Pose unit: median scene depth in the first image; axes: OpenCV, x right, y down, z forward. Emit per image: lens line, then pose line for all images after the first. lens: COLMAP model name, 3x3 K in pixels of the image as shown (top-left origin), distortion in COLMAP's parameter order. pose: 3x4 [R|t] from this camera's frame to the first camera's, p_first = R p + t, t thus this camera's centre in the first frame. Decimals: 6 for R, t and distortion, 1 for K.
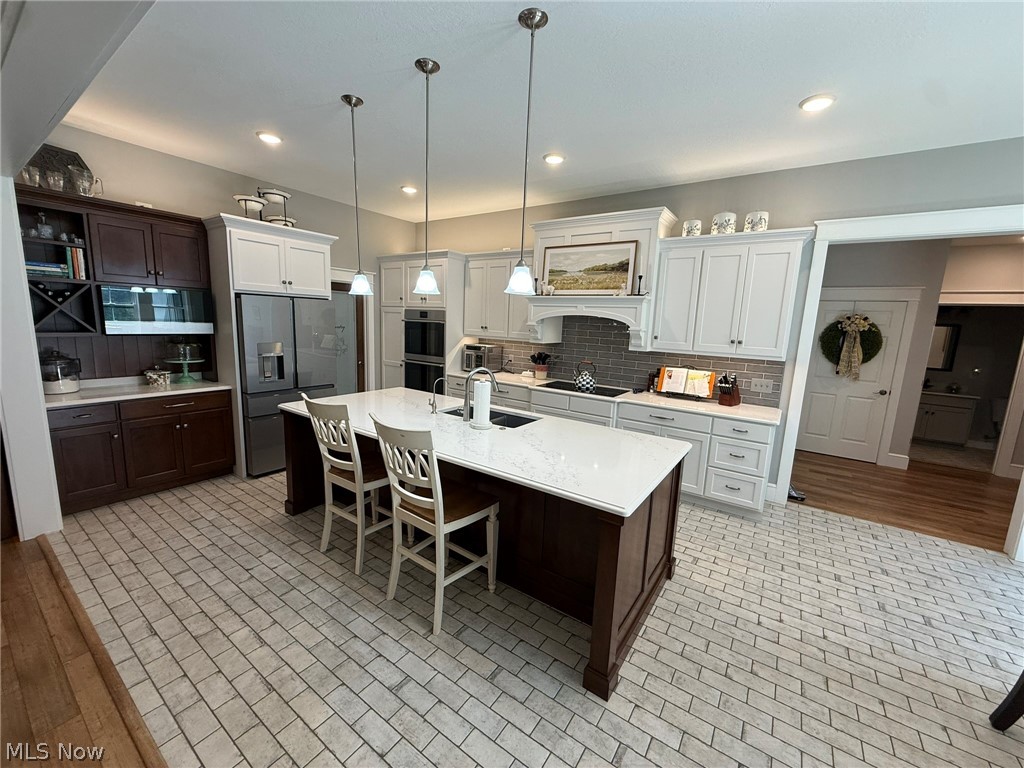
lens RADIAL K [[406.3, 0, 511.1], [0, 406.3, 385.7], [0, 0, 1]] dist [-0.000886, 0.000100]
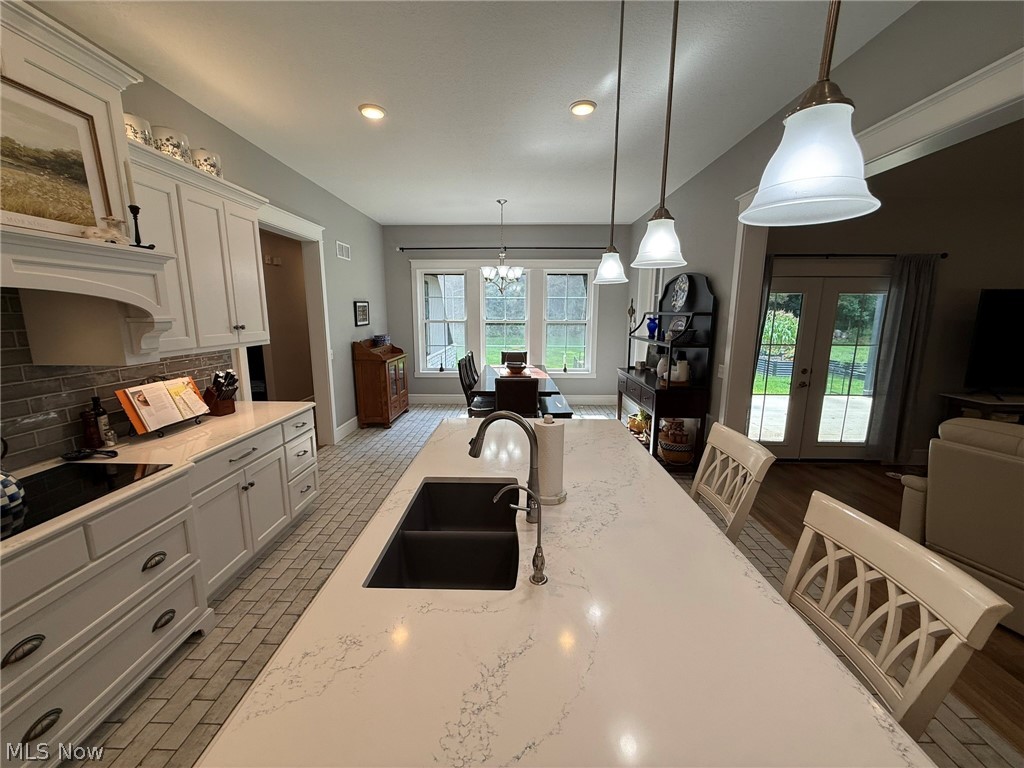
lens RADIAL K [[406.3, 0, 510.4], [0, 406.3, 385.3], [0, 0, 1]] dist [-0.000886, 0.000100]
pose [[-0.555525, -0.190050, 0.809489, -0.342216], [0.107059, 0.949078, 0.296293, -0.162284], [-0.824579, 0.251261, -0.506890, 0.910373]]
